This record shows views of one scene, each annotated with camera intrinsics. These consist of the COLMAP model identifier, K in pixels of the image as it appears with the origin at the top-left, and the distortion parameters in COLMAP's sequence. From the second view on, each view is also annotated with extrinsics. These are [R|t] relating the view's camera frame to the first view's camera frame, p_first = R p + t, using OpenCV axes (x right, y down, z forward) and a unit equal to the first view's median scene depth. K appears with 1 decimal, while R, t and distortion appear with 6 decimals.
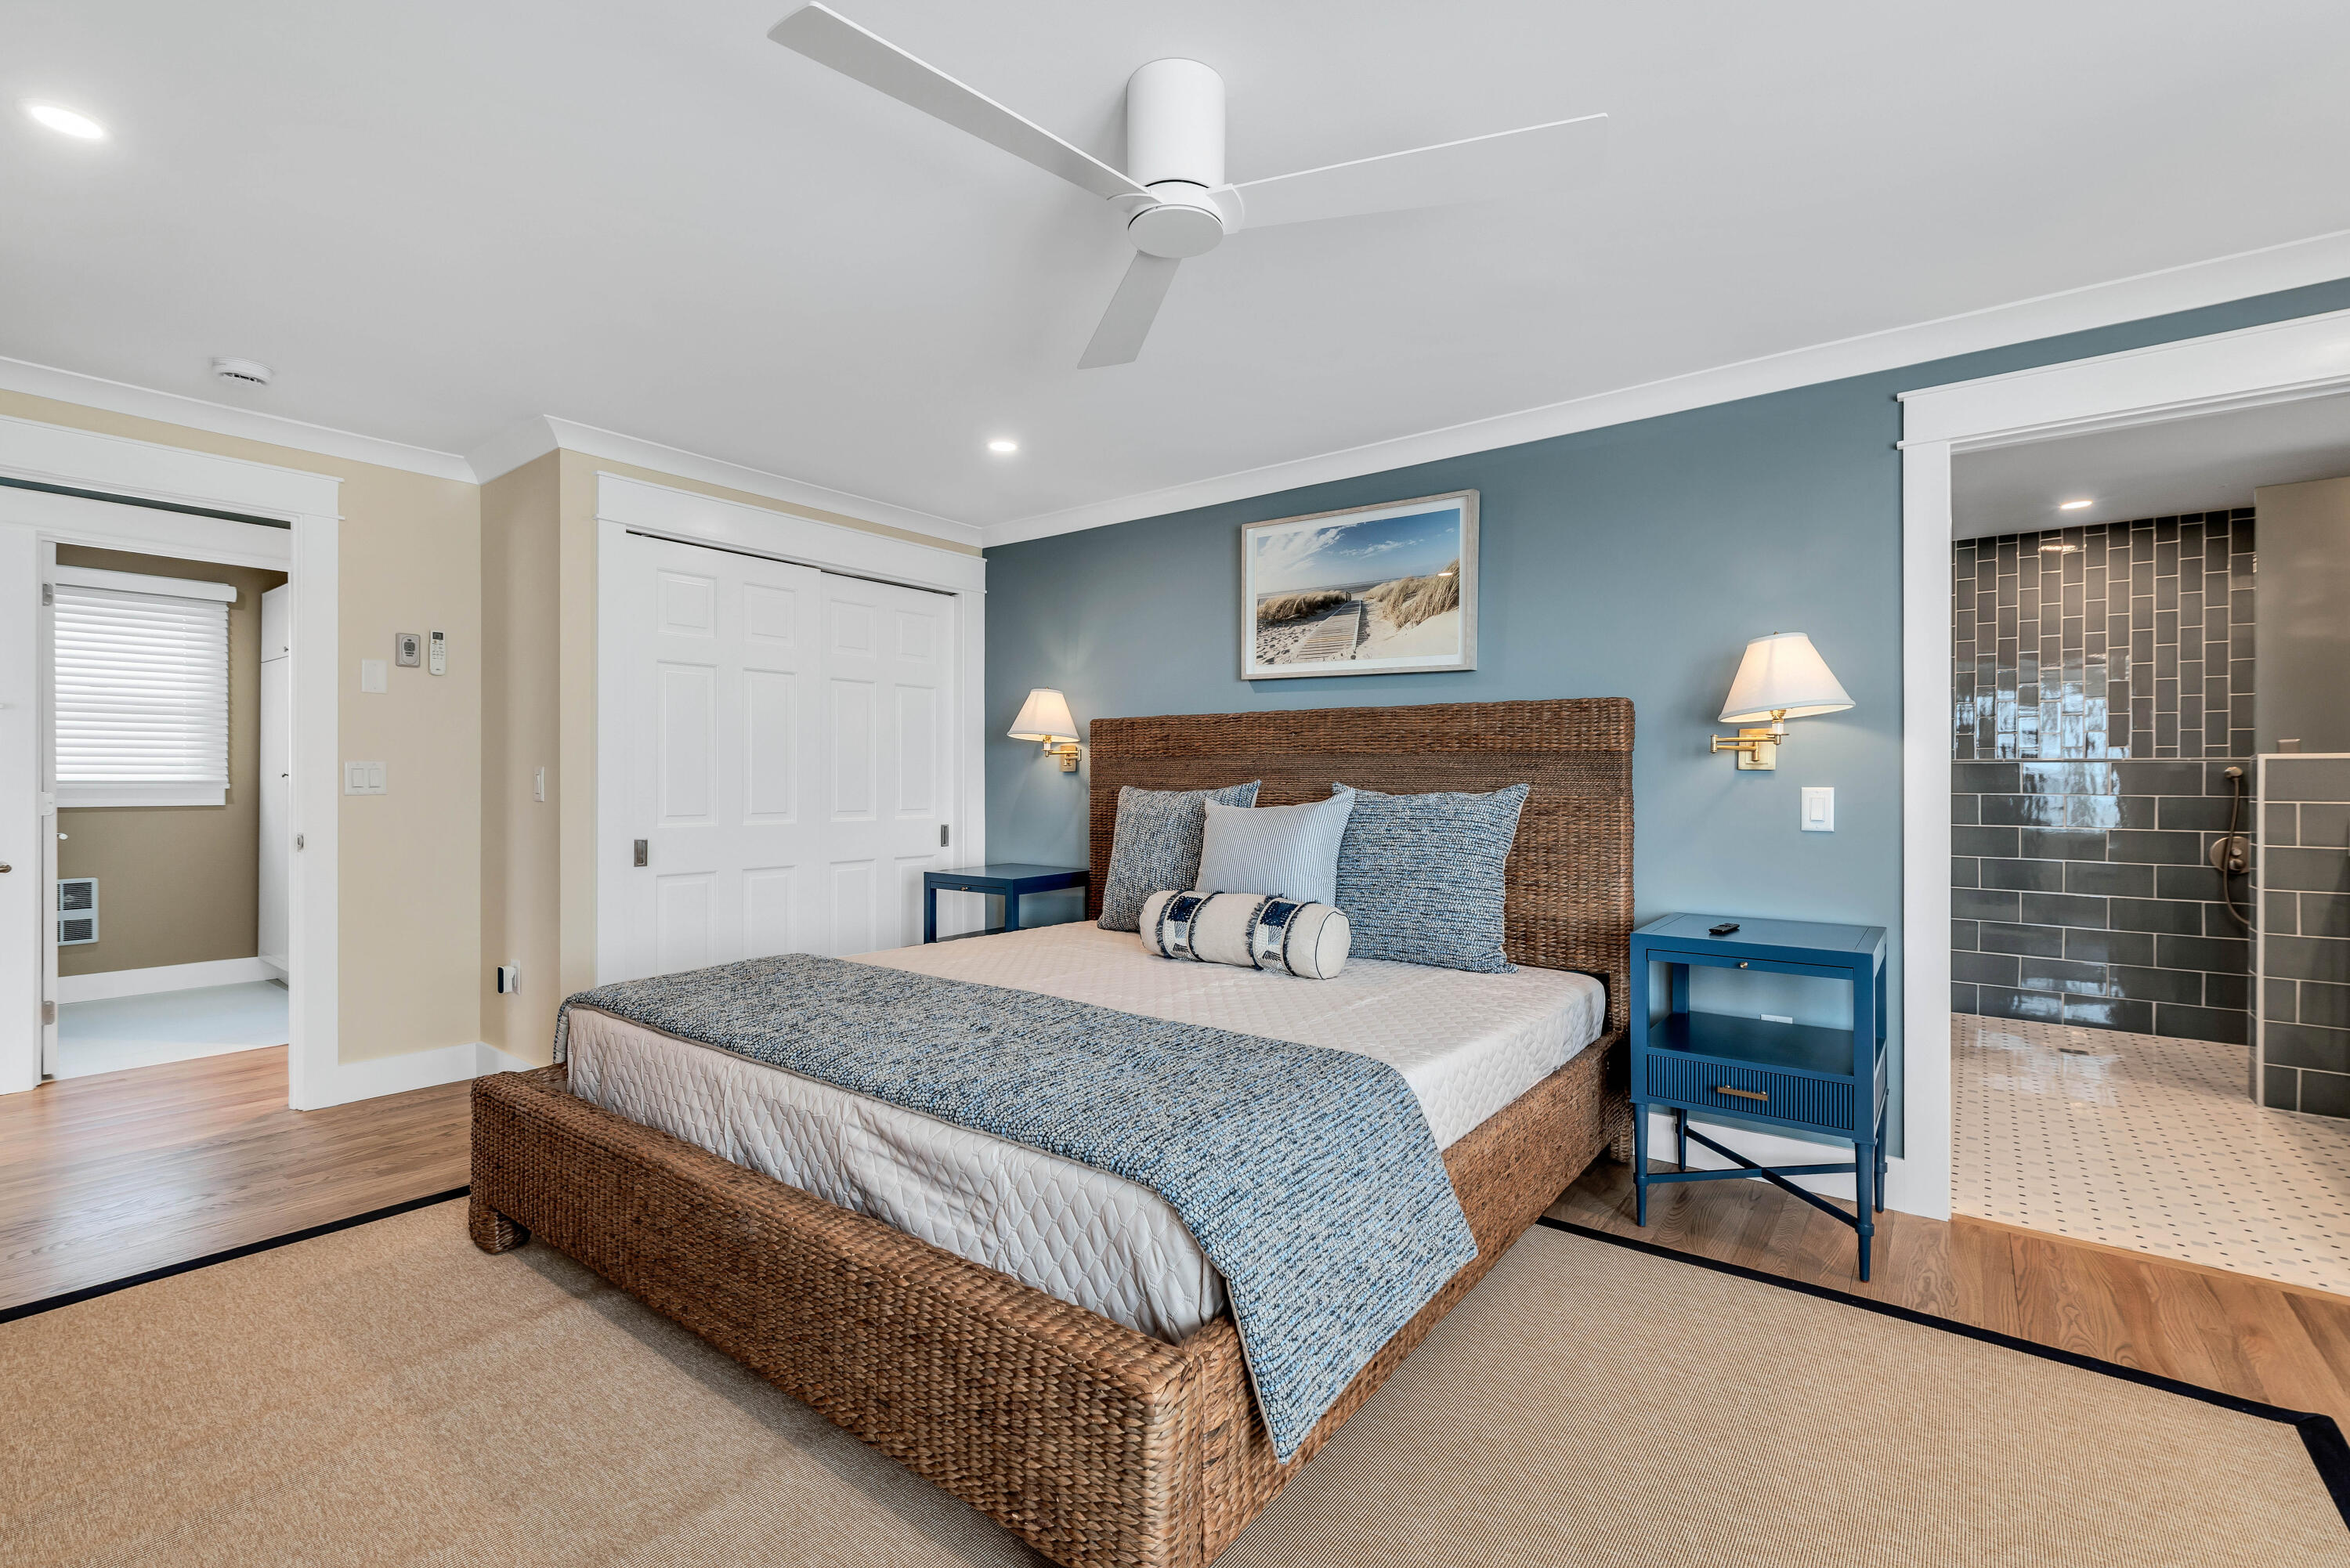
lens RADIAL K [[1049.7, 0, 1176.5], [0, 1049.7, 778.2], [0, 0, 1]] dist [0.005196, 0.001258]
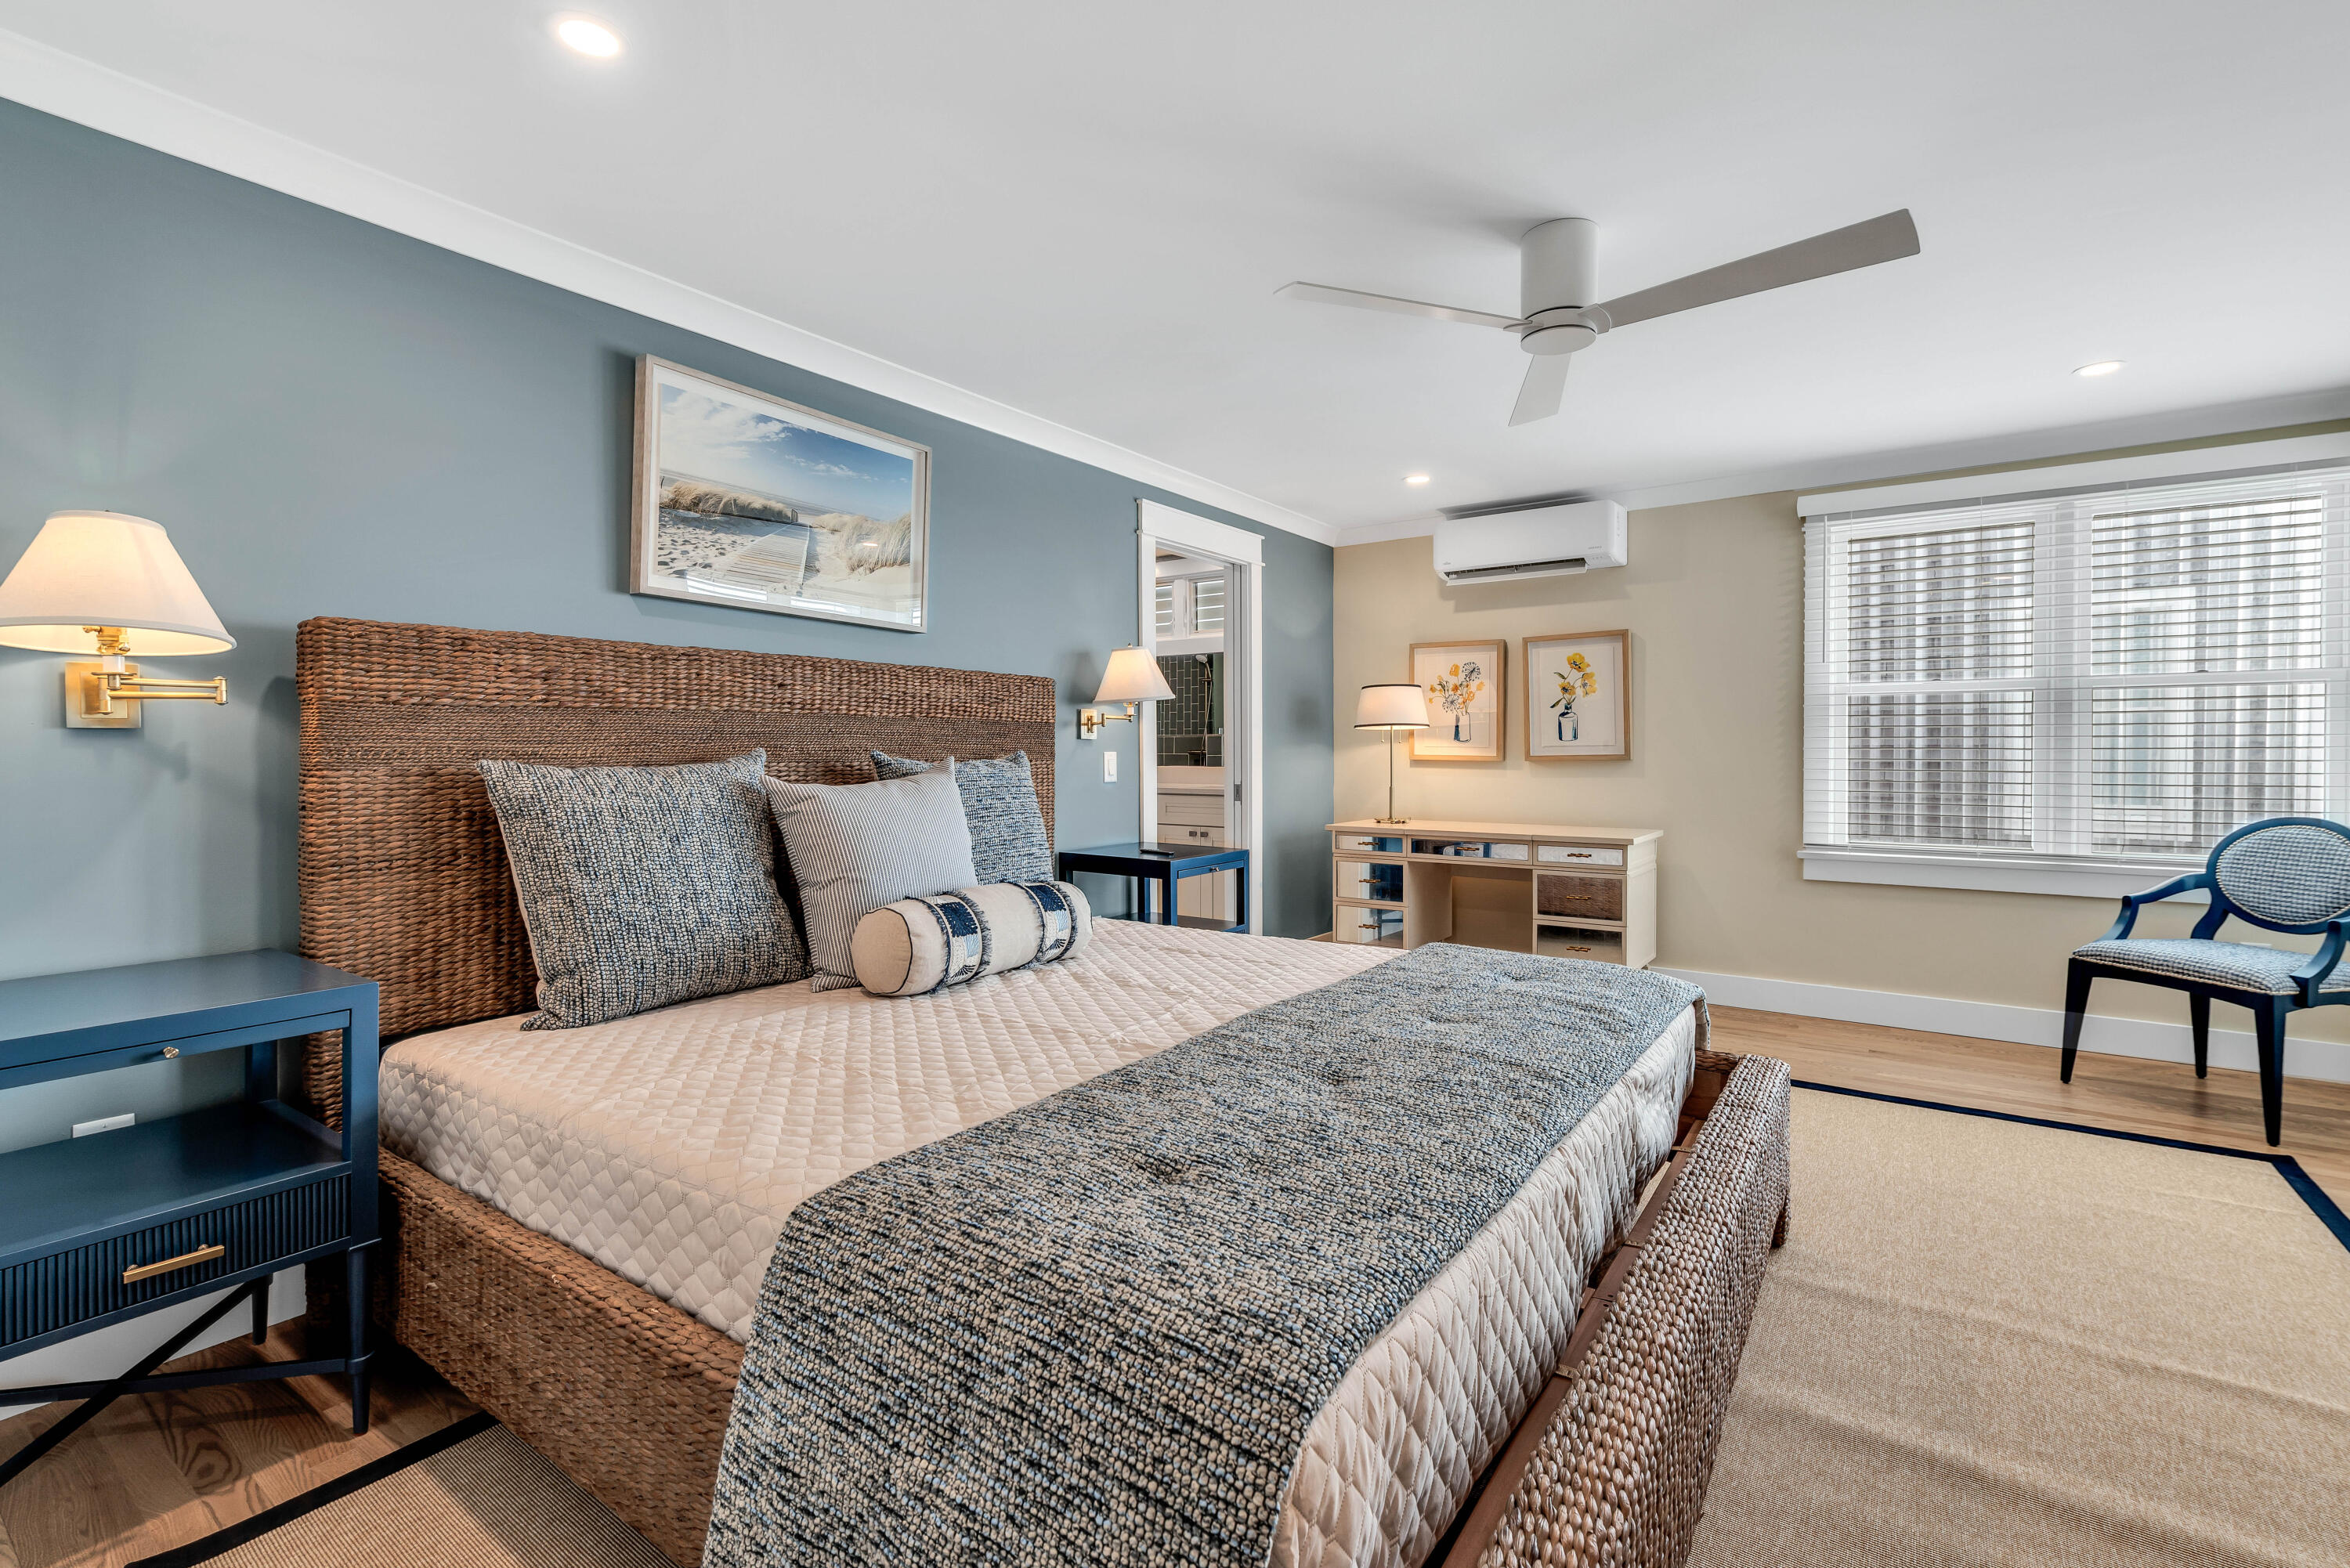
lens RADIAL K [[1049.7, 0, 1173.1], [0, 1049.7, 768.1], [0, 0, 1]] dist [0.005196, 0.001258]
pose [[-0.014272, -0.019334, 0.999711, -0.630466], [-0.001303, 0.999813, 0.019317, 0.001941], [-0.999897, -0.001027, -0.014294, 0.717616]]
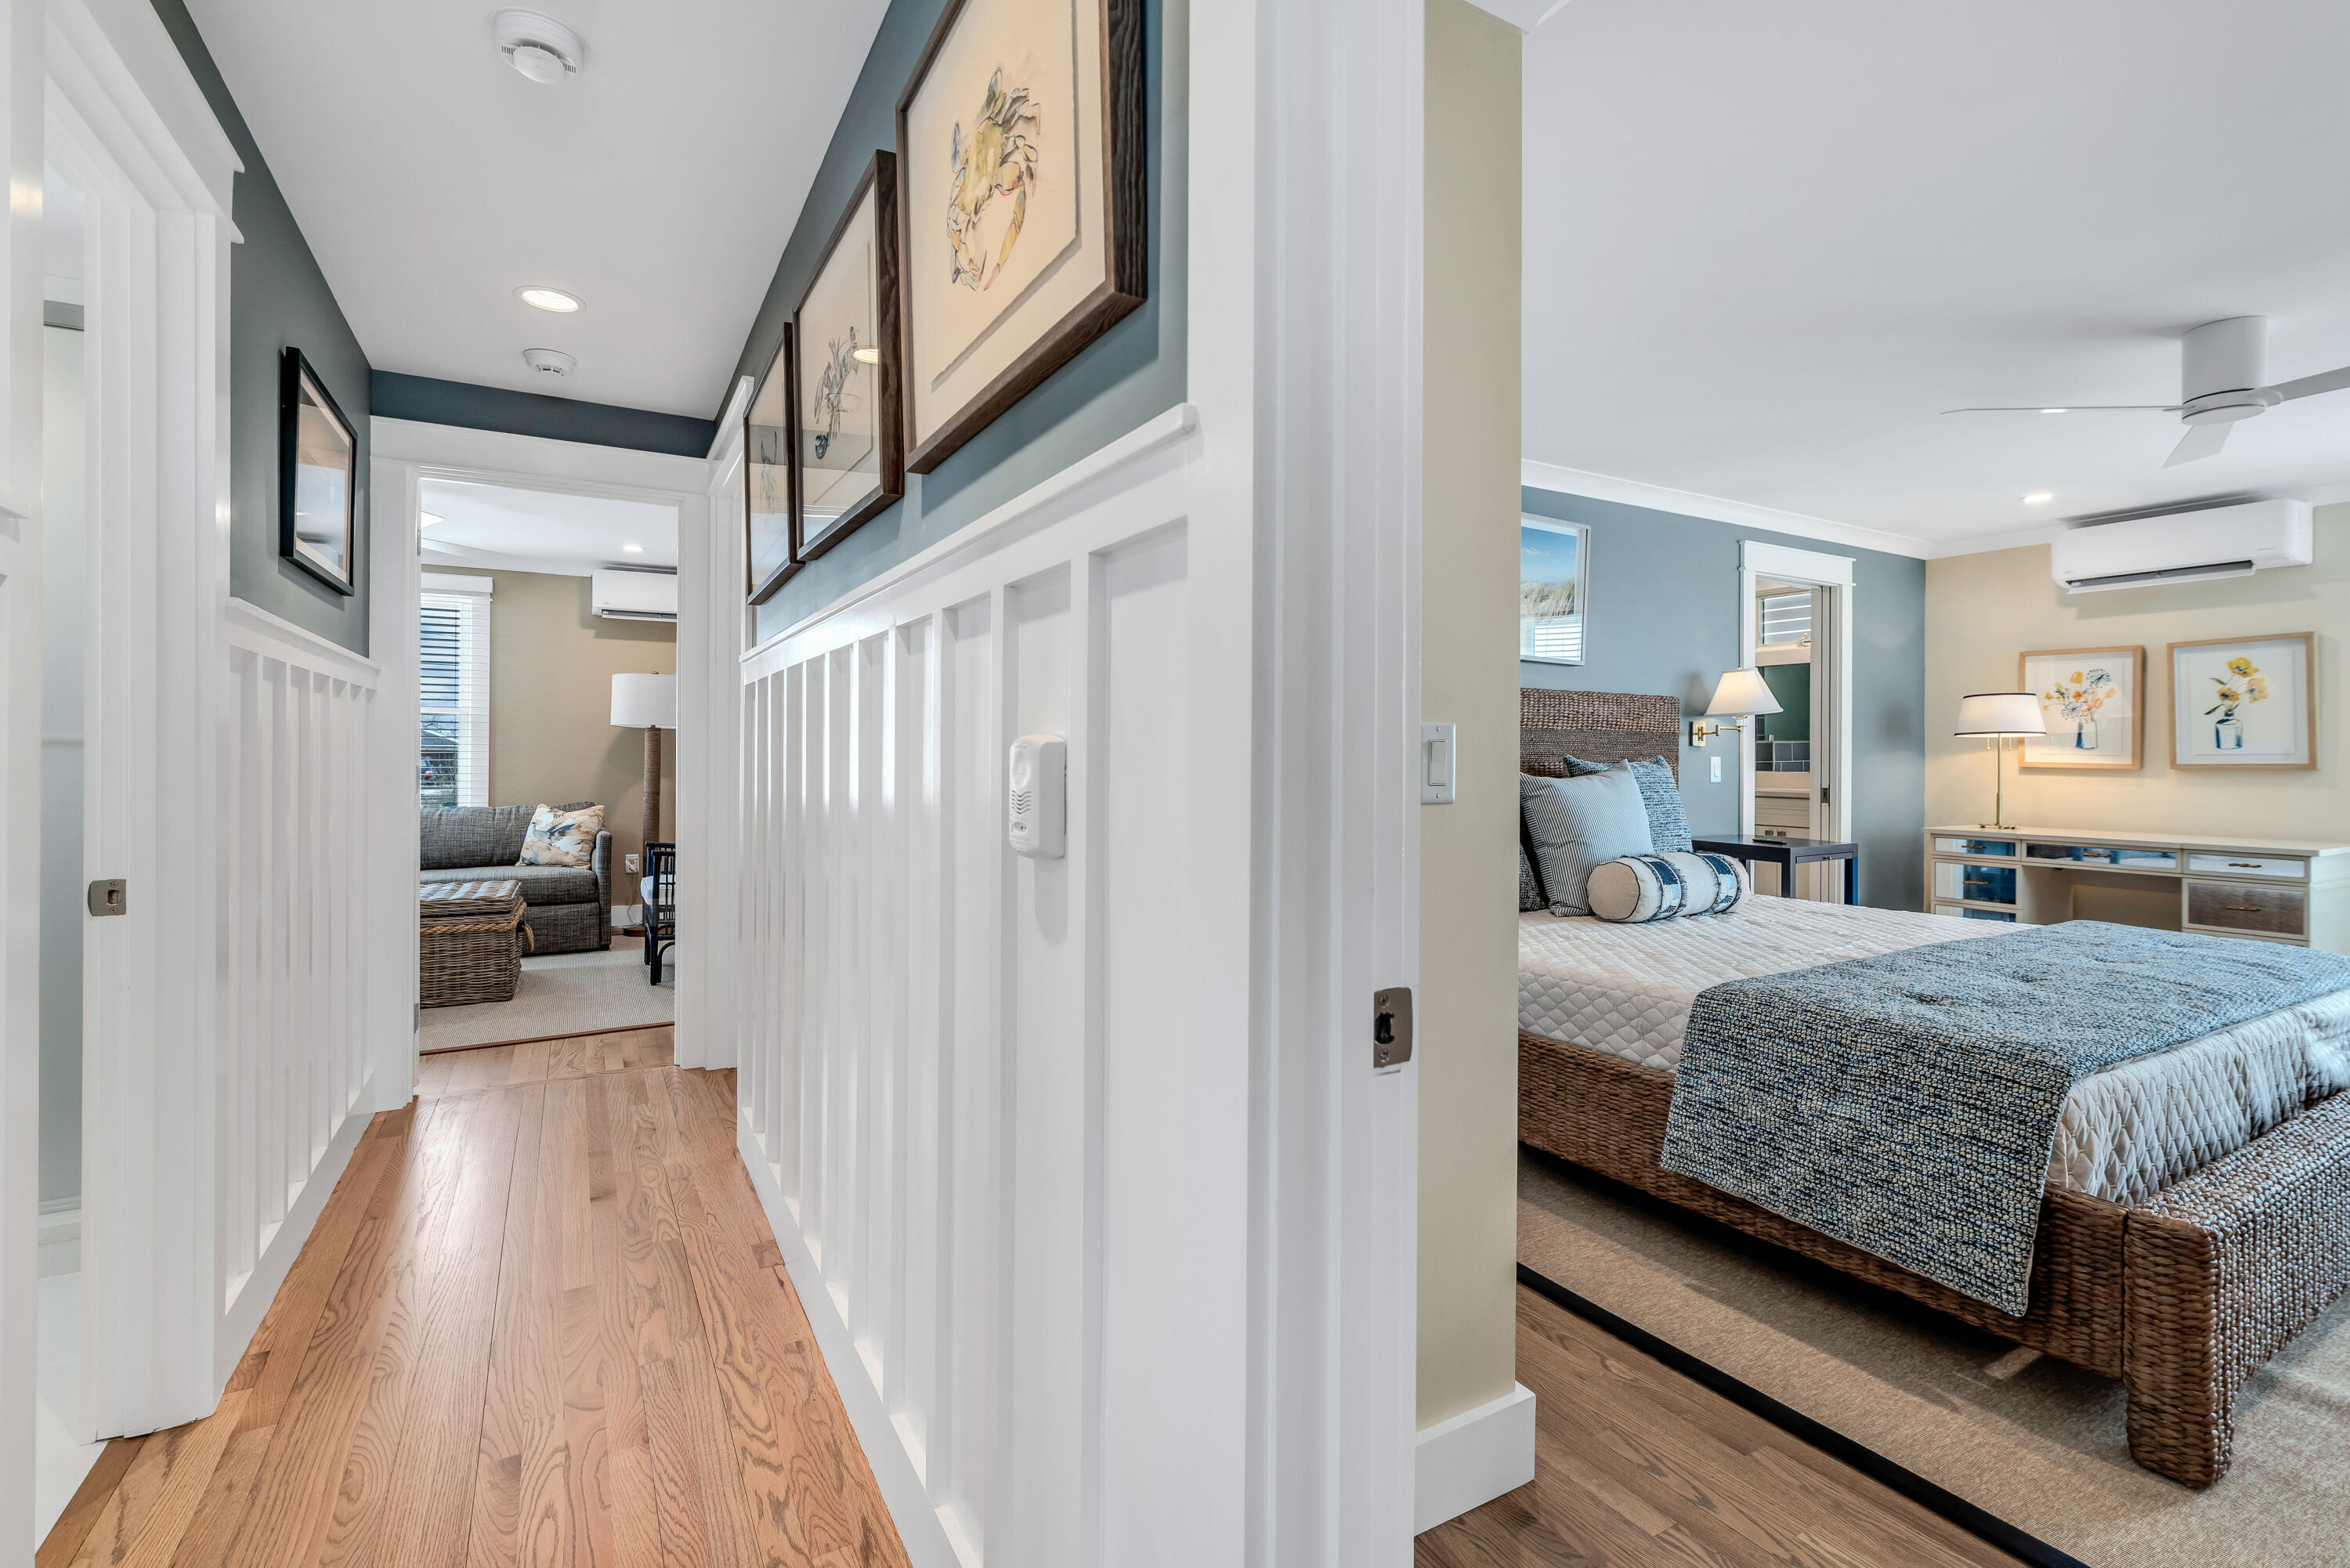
lens RADIAL K [[1049.7, 0, 1175.8], [0, 1049.7, 760.7], [0, 0, 1]] dist [0.005196, 0.001258]
pose [[0.394826, -0.007050, 0.918729, -0.996406], [-0.006136, 0.999928, 0.010310, 0.001880], [-0.918735, -0.009708, 0.394755, 0.868546]]
